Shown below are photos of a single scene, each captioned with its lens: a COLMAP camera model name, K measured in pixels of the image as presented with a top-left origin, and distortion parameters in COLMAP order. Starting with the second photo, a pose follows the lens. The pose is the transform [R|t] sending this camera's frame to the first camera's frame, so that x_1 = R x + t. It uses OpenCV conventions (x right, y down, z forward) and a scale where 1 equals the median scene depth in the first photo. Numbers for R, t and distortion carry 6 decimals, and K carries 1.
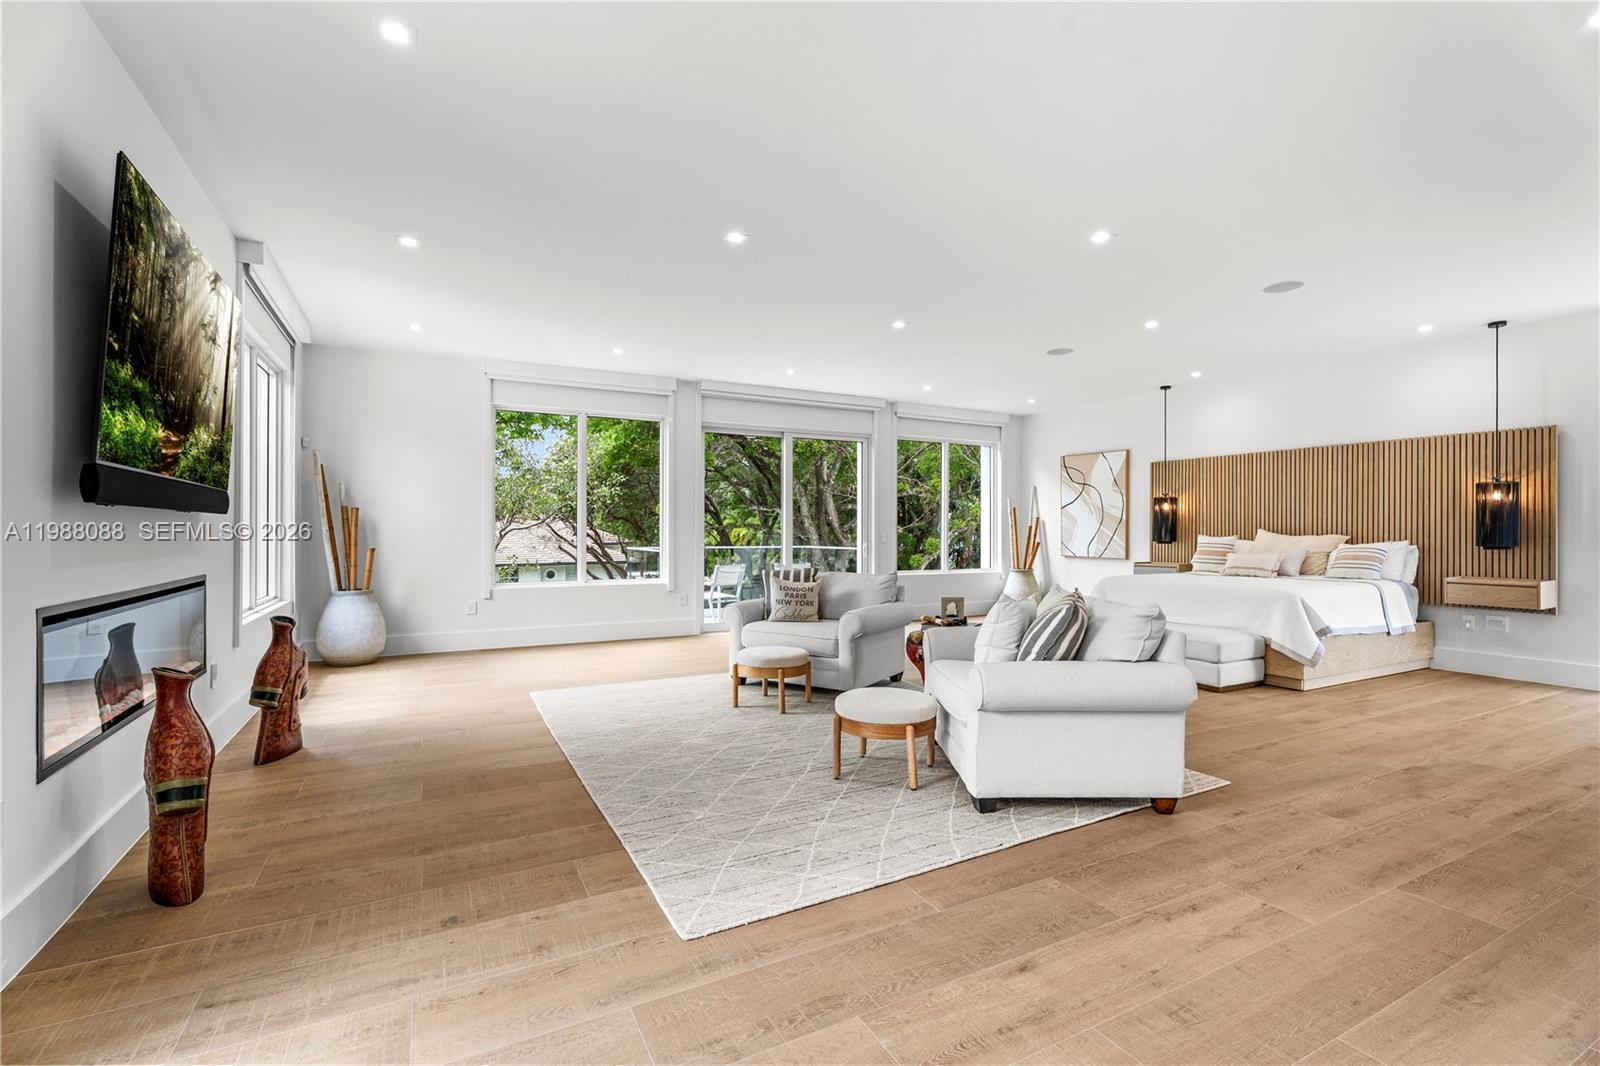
lens RADIAL K [[714.5, 0, 806.0], [0, 714.5, 524.0], [0, 0, 1]] dist [0.002829, 0.000210]
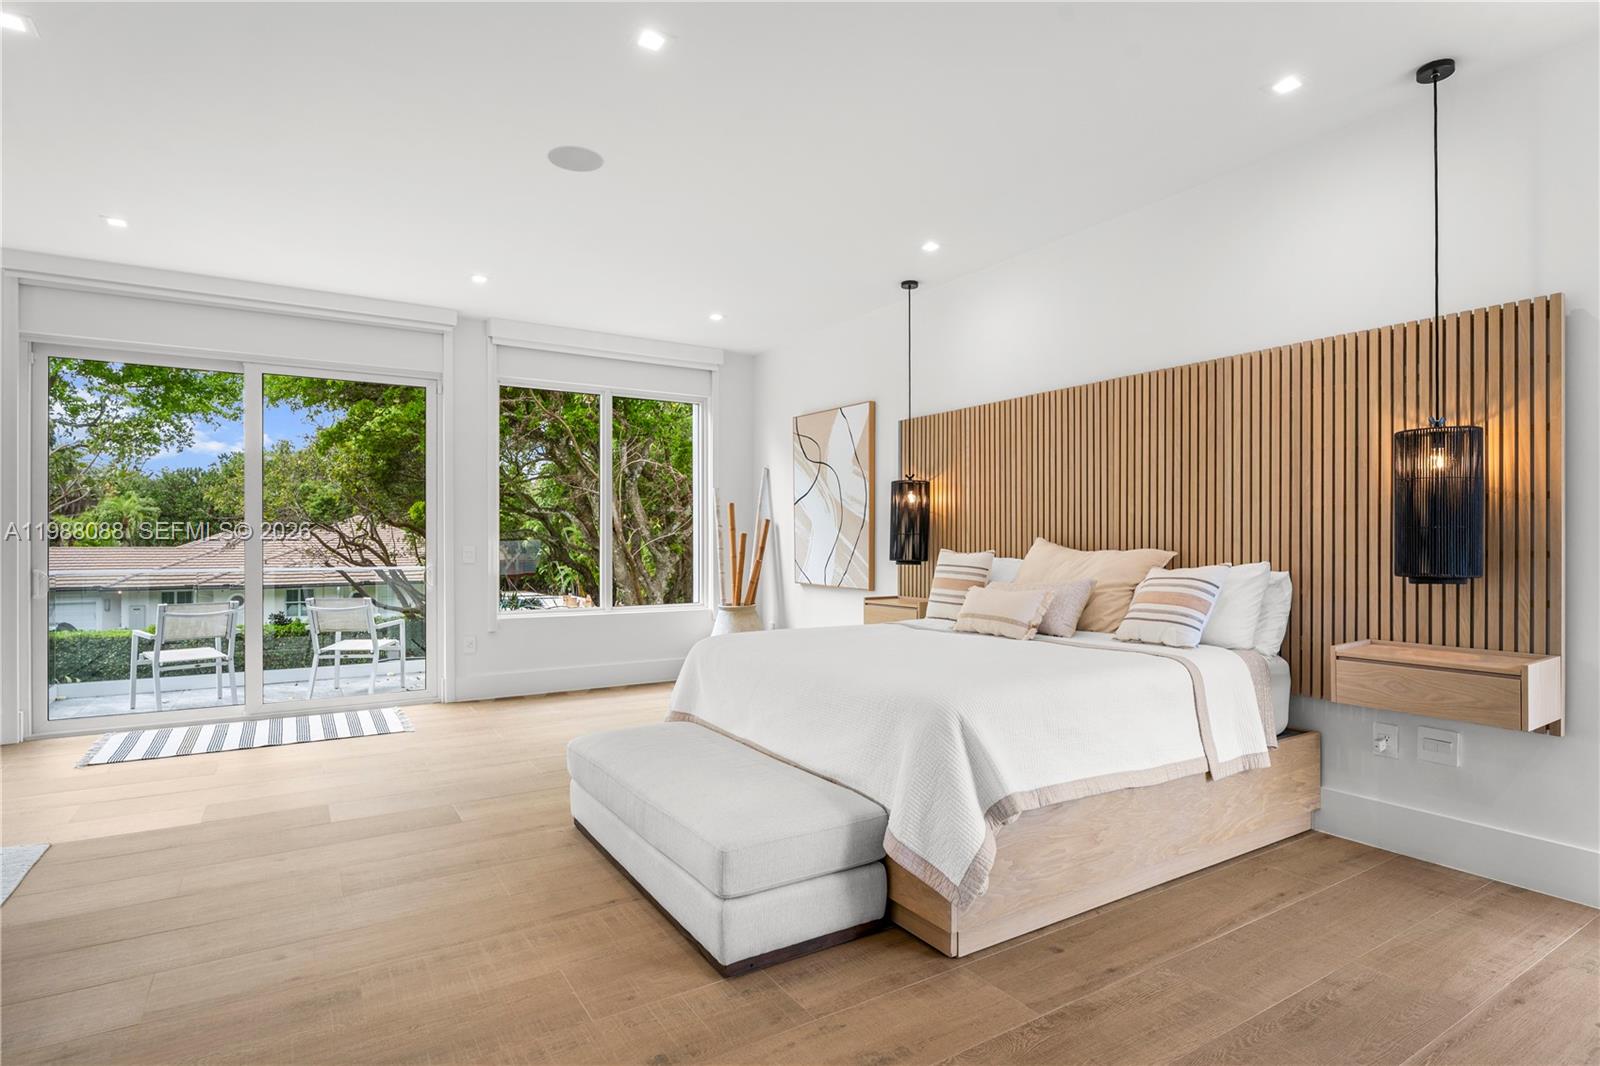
lens RADIAL K [[826.7, 0, 800.0], [0, 826.7, 533.0], [0, 0, 1]] dist [-0.006407, 0.000073]
pose [[0.997603, -0.004307, 0.069068, 0.502015], [0.004172, 0.999989, 0.002106, 0.001900], [-0.069076, -0.001813, 0.997610, 0.486608]]
